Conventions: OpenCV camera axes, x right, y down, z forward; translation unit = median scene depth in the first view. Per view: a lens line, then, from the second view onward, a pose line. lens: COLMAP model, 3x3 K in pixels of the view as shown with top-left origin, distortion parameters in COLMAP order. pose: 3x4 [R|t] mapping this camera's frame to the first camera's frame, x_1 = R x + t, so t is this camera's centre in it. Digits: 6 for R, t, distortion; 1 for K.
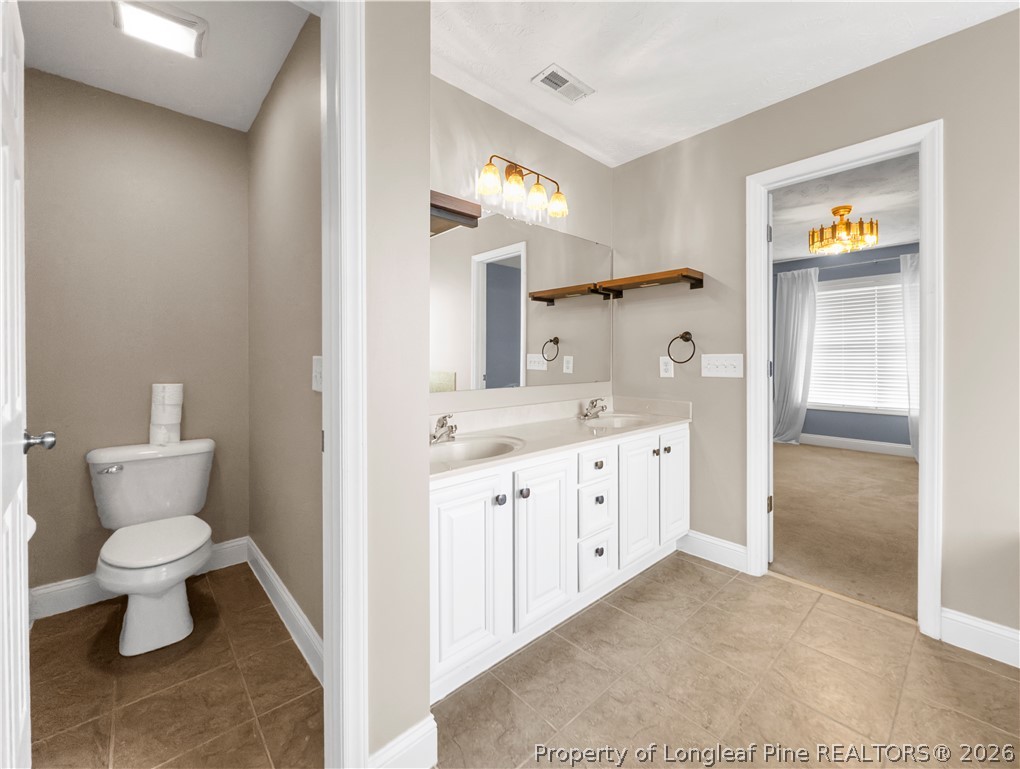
lens RADIAL K [[425.6, 0, 510.0], [0, 425.6, 384.5], [0, 0, 1]] dist [-0.001174, -0.000415]
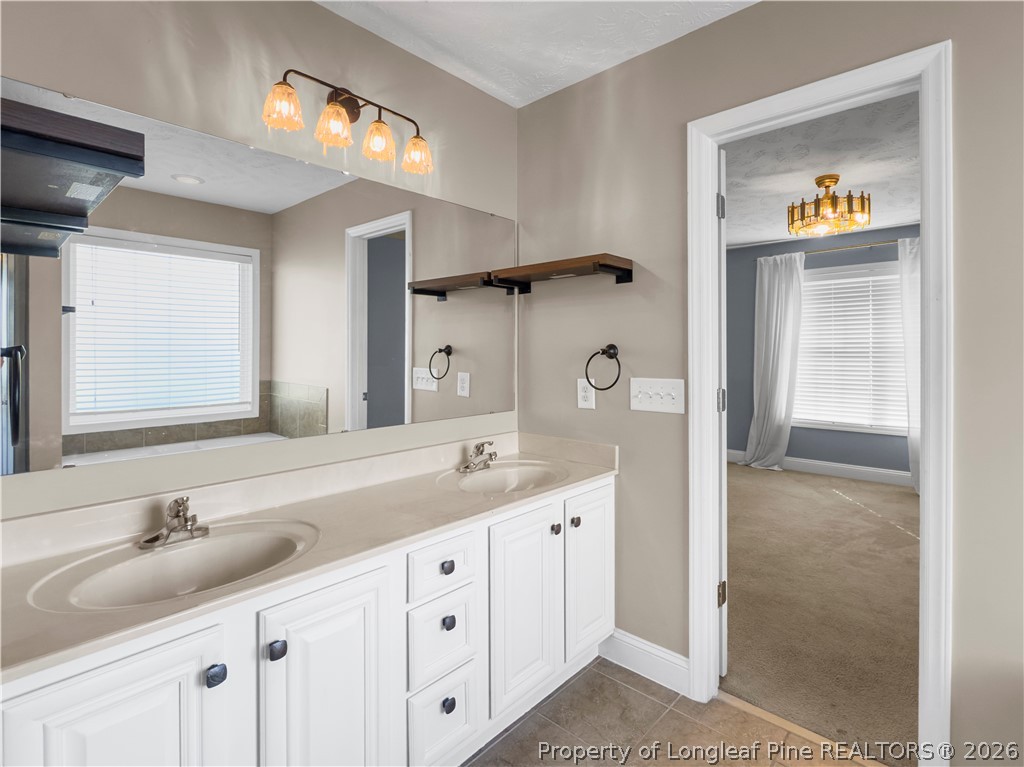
lens RADIAL K [[503.8, 0, 512.5], [0, 503.8, 383.1], [0, 0, 1]] dist [-0.004563, 0.000130]
pose [[0.996374, -0.004168, 0.084979, 0.167493], [0.003929, 0.999988, 0.002990, -0.058194], [-0.084991, -0.002645, 0.996378, 0.174027]]
